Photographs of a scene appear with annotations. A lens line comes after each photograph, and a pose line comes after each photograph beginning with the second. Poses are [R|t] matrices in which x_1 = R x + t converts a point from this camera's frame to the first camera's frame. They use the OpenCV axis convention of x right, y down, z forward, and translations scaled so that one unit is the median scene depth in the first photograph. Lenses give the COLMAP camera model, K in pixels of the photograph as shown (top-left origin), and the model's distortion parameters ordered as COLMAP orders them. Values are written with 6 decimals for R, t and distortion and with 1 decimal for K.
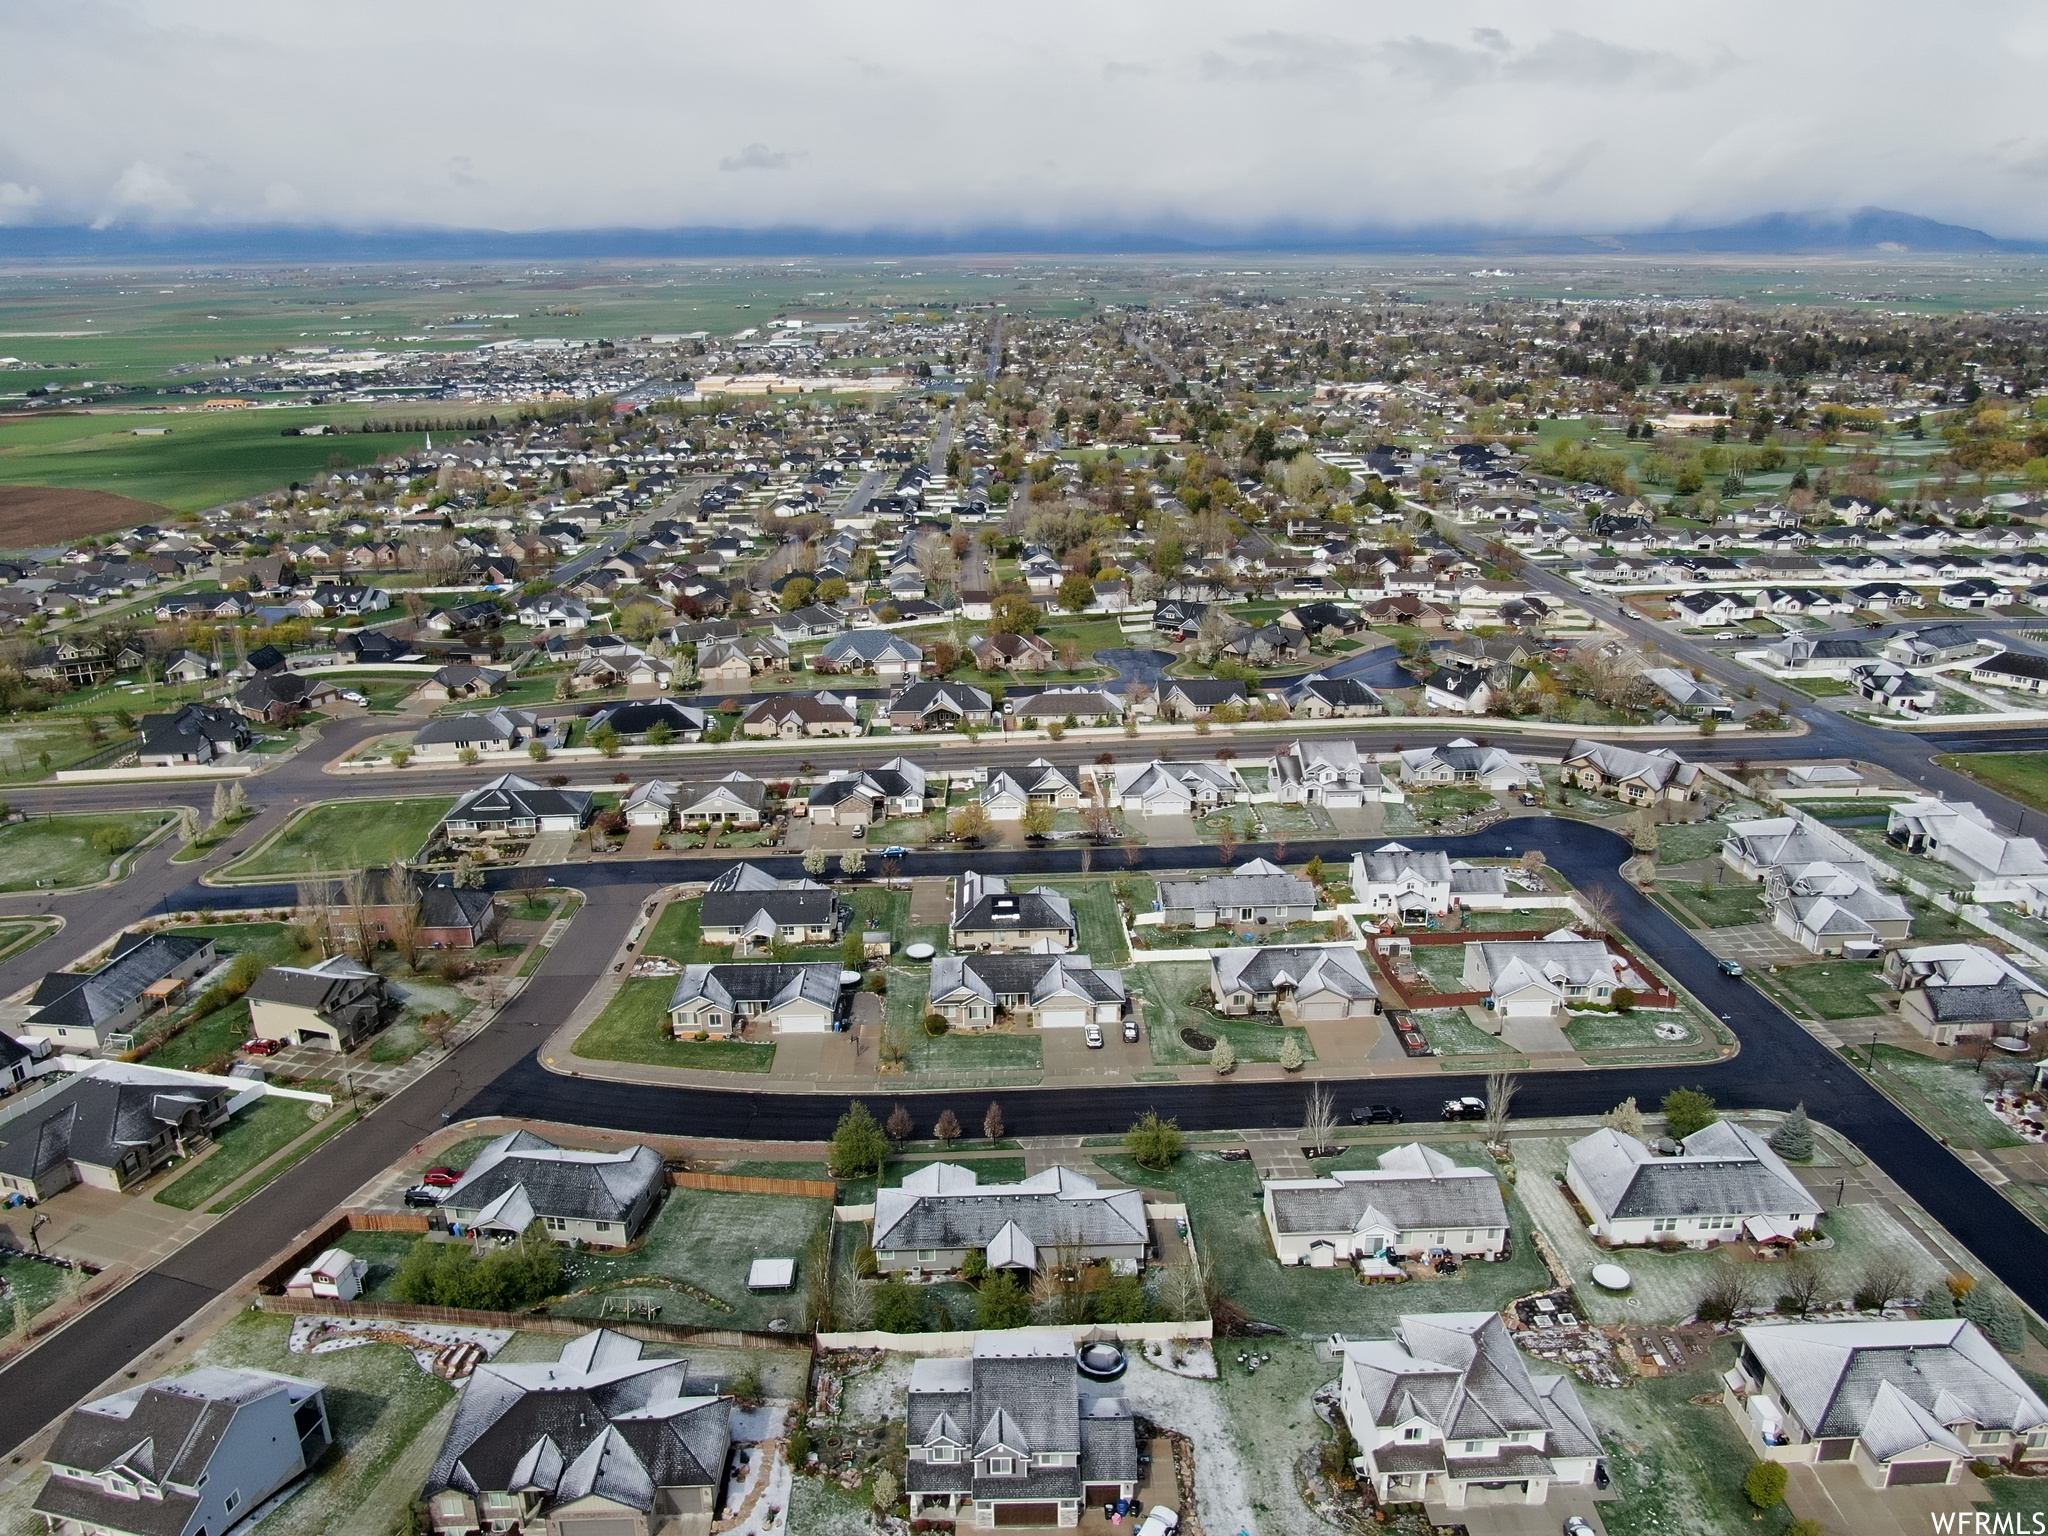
lens RADIAL K [[1431.0, 0, 1025.0], [0, 1431.0, 769.0], [0, 0, 1]] dist [-0.016886, 0.003359]
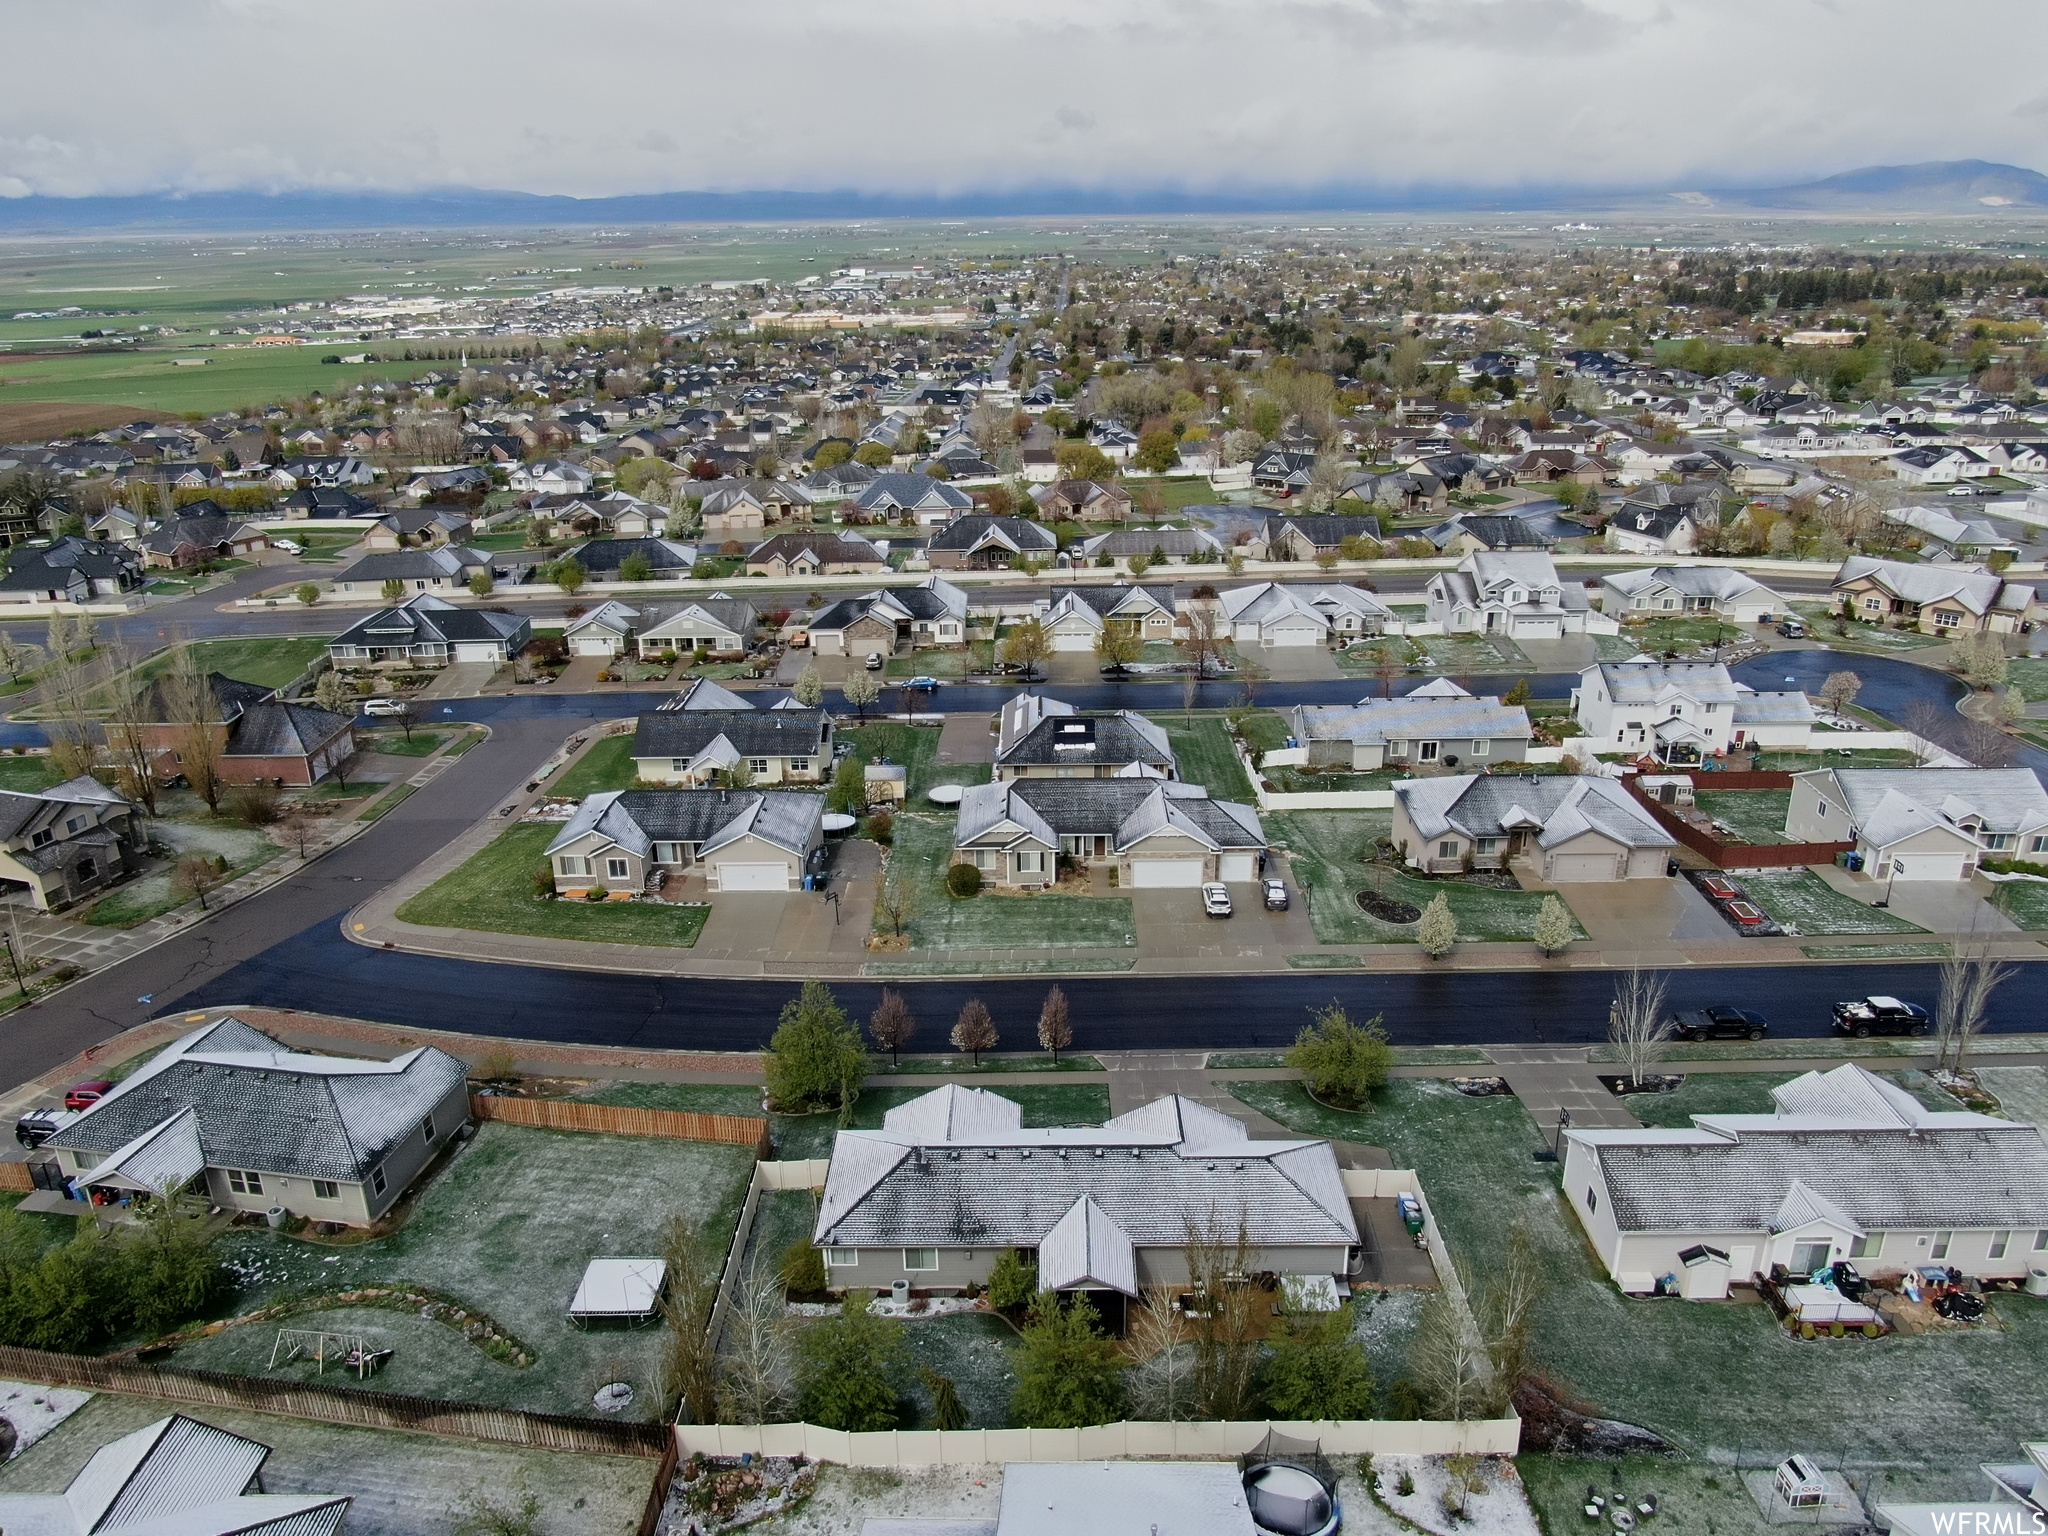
lens RADIAL K [[1431.0, 0, 1024.0], [0, 1431.0, 766.5], [0, 0, 1]] dist [-0.016886, 0.003359]
pose [[0.998930, 0.008152, -0.045535, -0.005490], [-0.007285, 0.999790, 0.019166, 0.082094], [0.045681, -0.018814, 0.998779, 0.263563]]
